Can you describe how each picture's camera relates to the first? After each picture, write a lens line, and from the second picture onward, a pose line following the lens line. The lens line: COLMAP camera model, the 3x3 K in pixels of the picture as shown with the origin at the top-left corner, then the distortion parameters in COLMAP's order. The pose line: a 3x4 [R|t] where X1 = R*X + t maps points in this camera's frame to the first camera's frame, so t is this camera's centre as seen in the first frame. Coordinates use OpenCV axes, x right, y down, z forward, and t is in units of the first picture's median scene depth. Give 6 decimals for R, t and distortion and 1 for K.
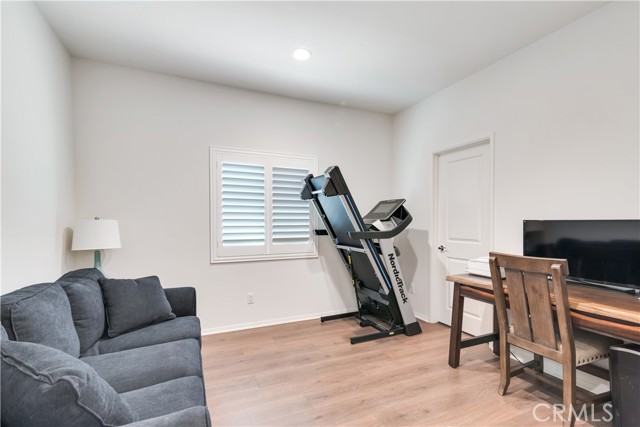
lens RADIAL K [[288.4, 0, 315.9], [0, 288.4, 217.3], [0, 0, 1]] dist [0.000879, -0.000311]
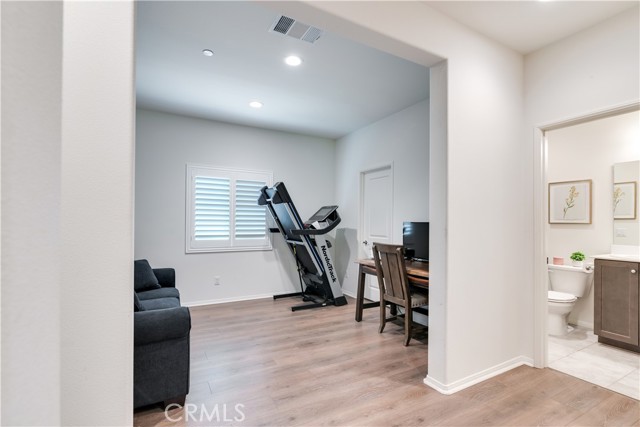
lens RADIAL K [[288.4, 0, 325.4], [0, 288.4, 214.1], [0, 0, 1]] dist [0.000879, -0.000311]
pose [[0.993483, 0.011771, 0.113368, 0.115477], [-0.010191, 0.999843, -0.014510, -0.004892], [-0.113521, 0.013260, 0.993447, -0.377183]]
